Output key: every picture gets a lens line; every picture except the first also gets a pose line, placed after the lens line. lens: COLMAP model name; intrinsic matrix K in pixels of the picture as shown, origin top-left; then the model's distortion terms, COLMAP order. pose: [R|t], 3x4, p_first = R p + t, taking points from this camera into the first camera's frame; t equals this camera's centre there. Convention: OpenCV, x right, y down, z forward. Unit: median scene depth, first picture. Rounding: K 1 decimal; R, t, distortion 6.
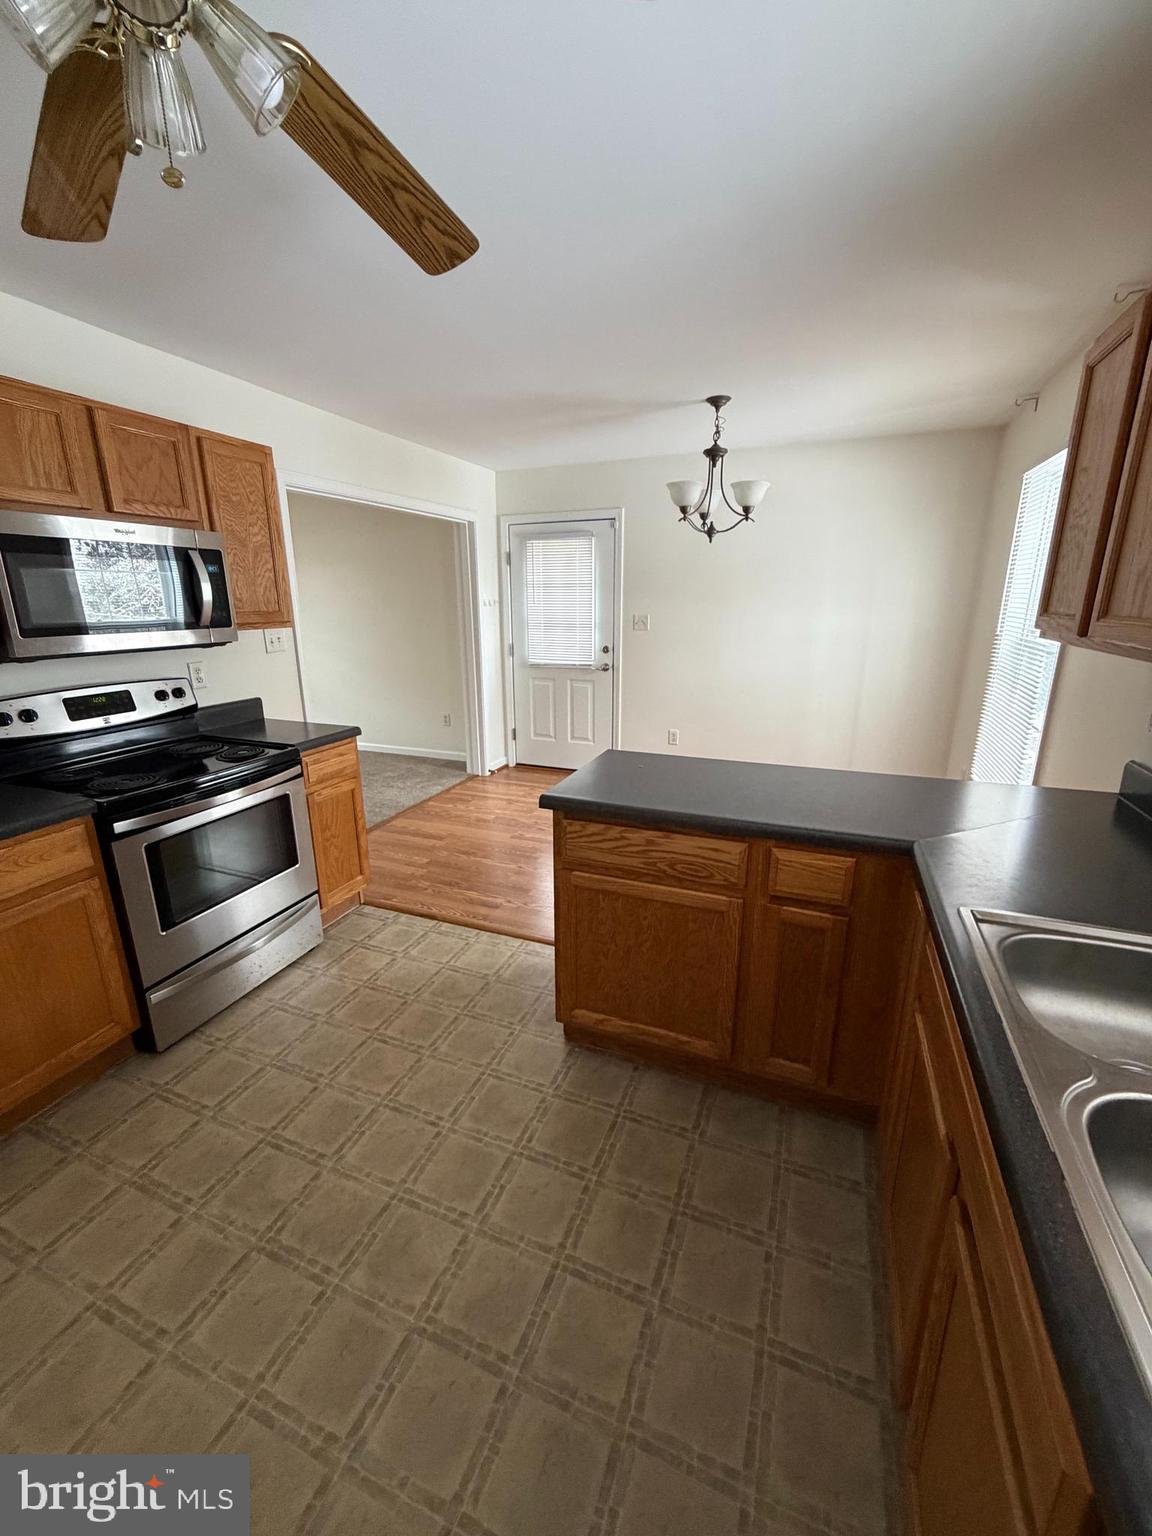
lens RADIAL K [[612.9, 0, 576.0], [0, 612.9, 768.0], [0, 0, 1]] dist [-0.000350, -0.000249]
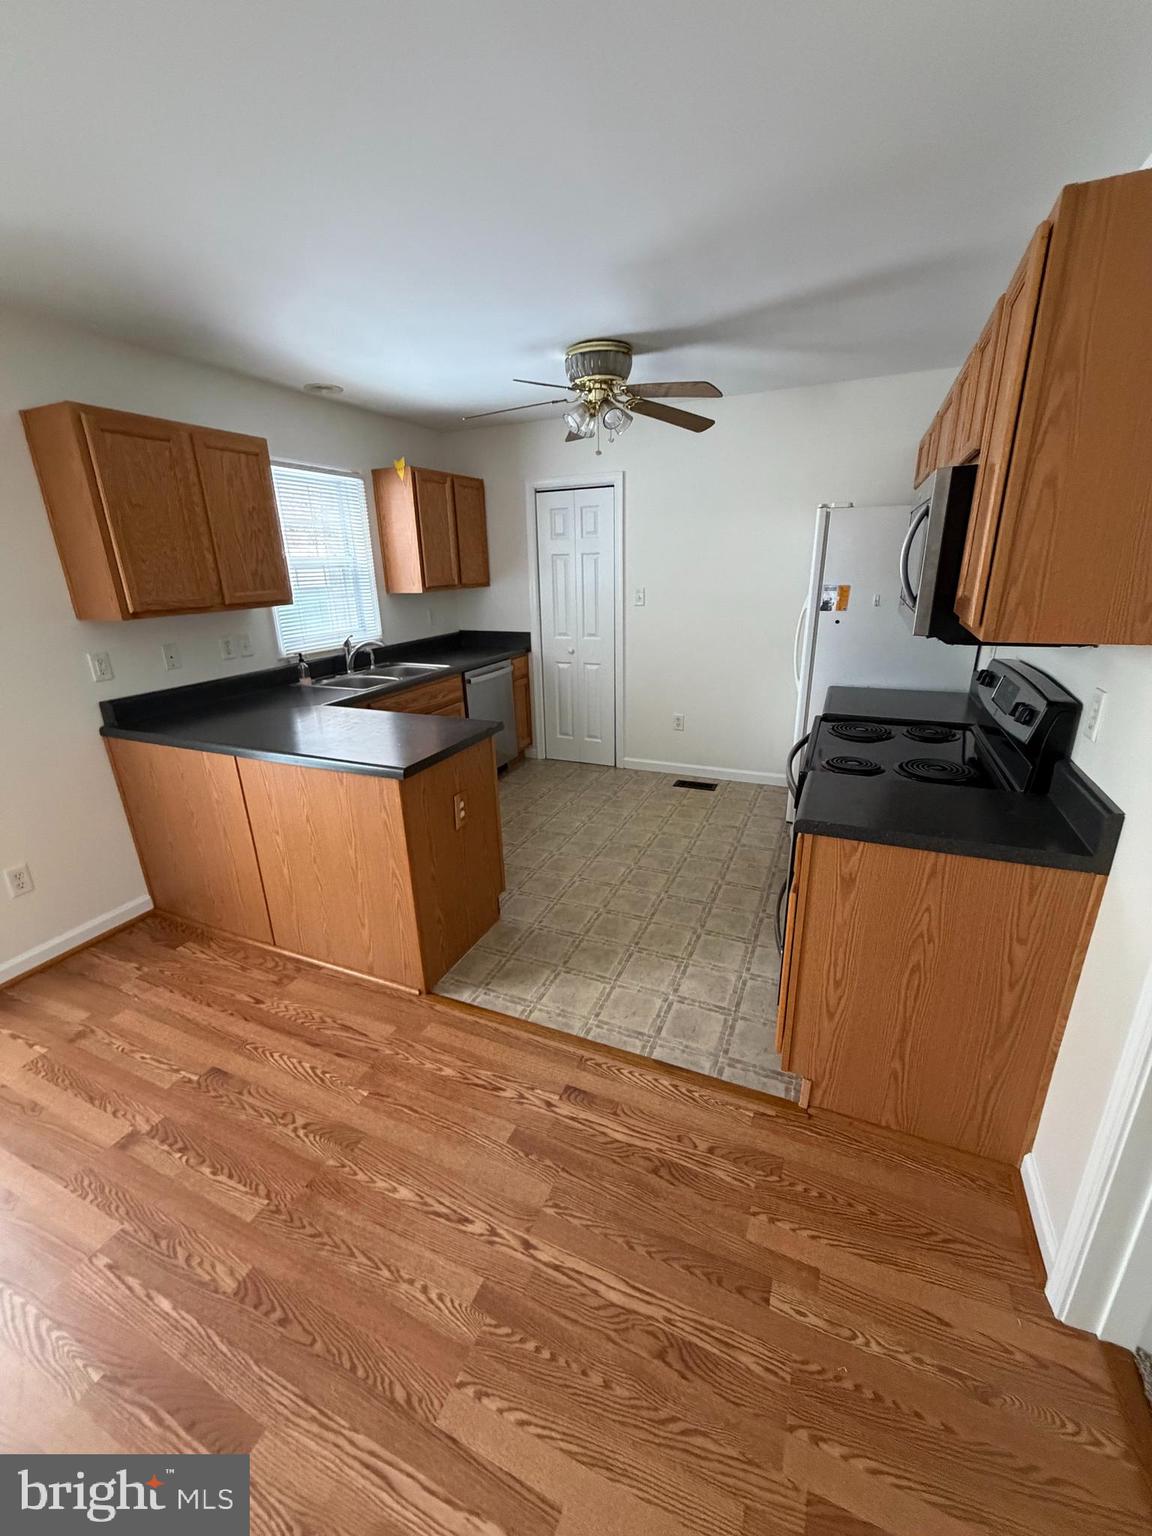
lens RADIAL K [[612.9, 0, 576.0], [0, 612.9, 768.0], [0, 0, 1]] dist [-0.000350, -0.000249]
pose [[-0.998764, 0.021180, 0.044974, -0.133993], [0.042747, 0.827746, 0.559472, -0.301530], [-0.025377, 0.560703, -0.827628, 1.036098]]
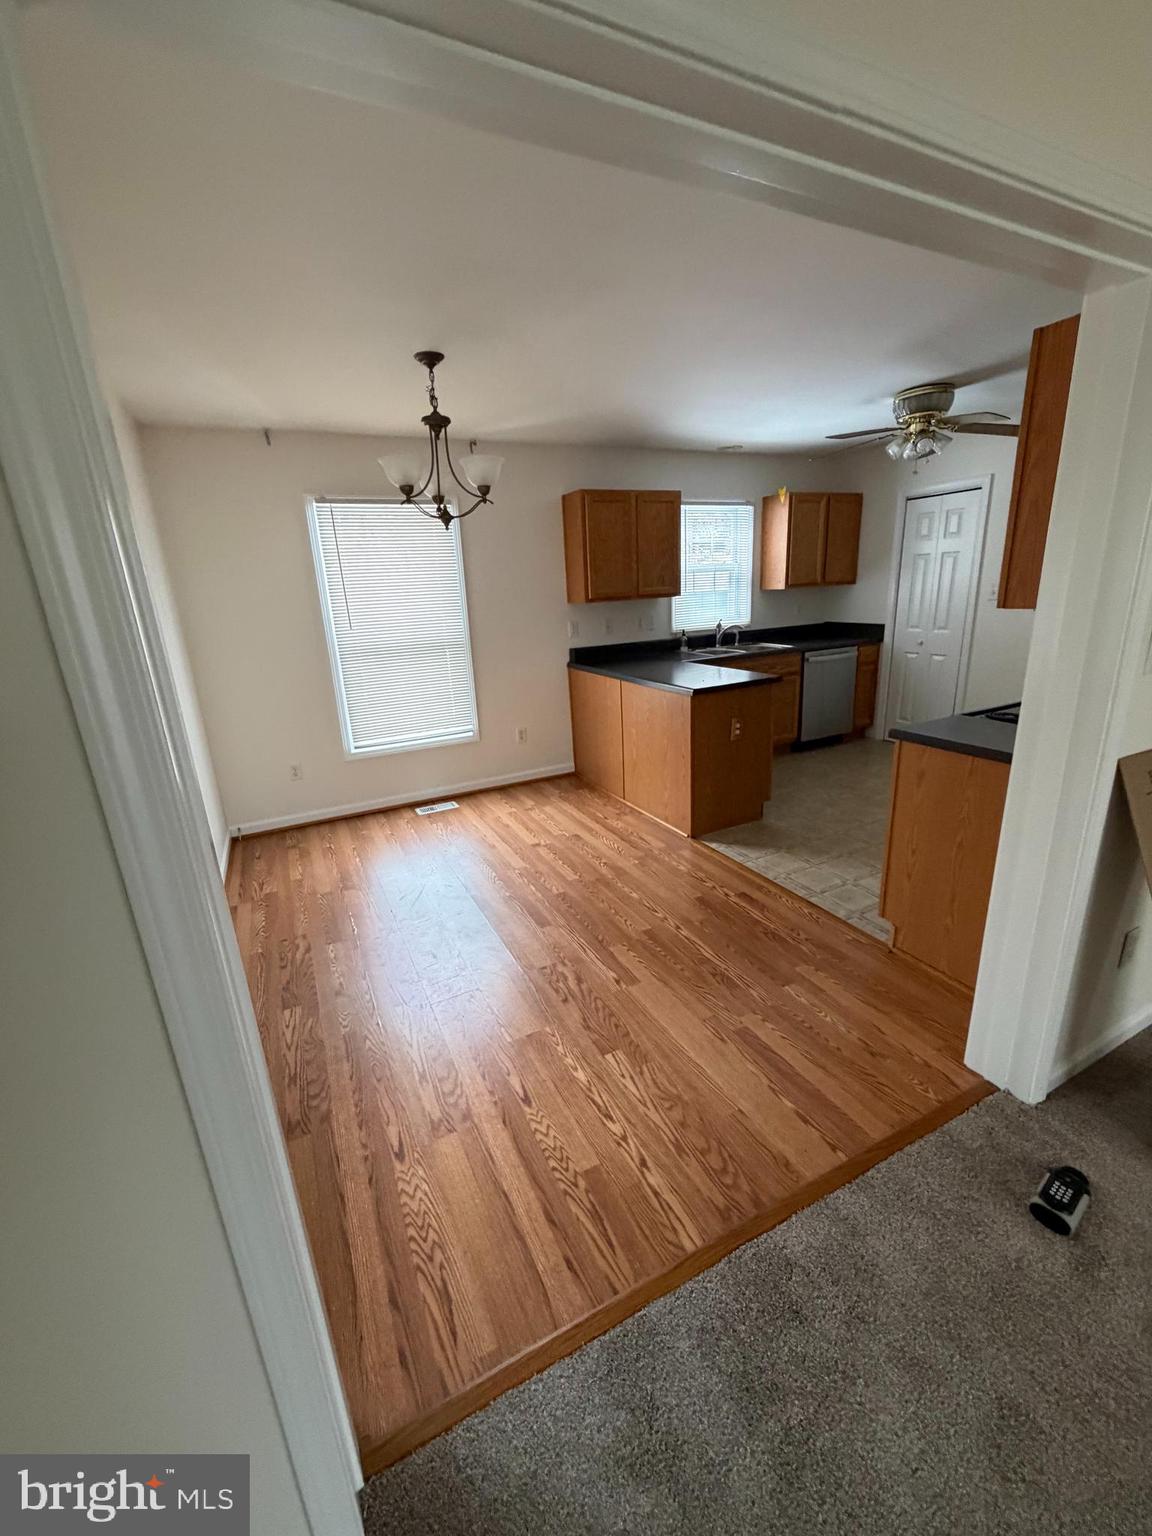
lens RADIAL K [[612.9, 0, 576.0], [0, 612.9, 768.0], [0, 0, 1]] dist [-0.000350, -0.000249]
pose [[-0.741938, -0.148099, 0.653907, -0.425447], [0.232782, 0.857729, 0.458381, -0.360445], [-0.628761, 0.492308, -0.601907, 1.296548]]
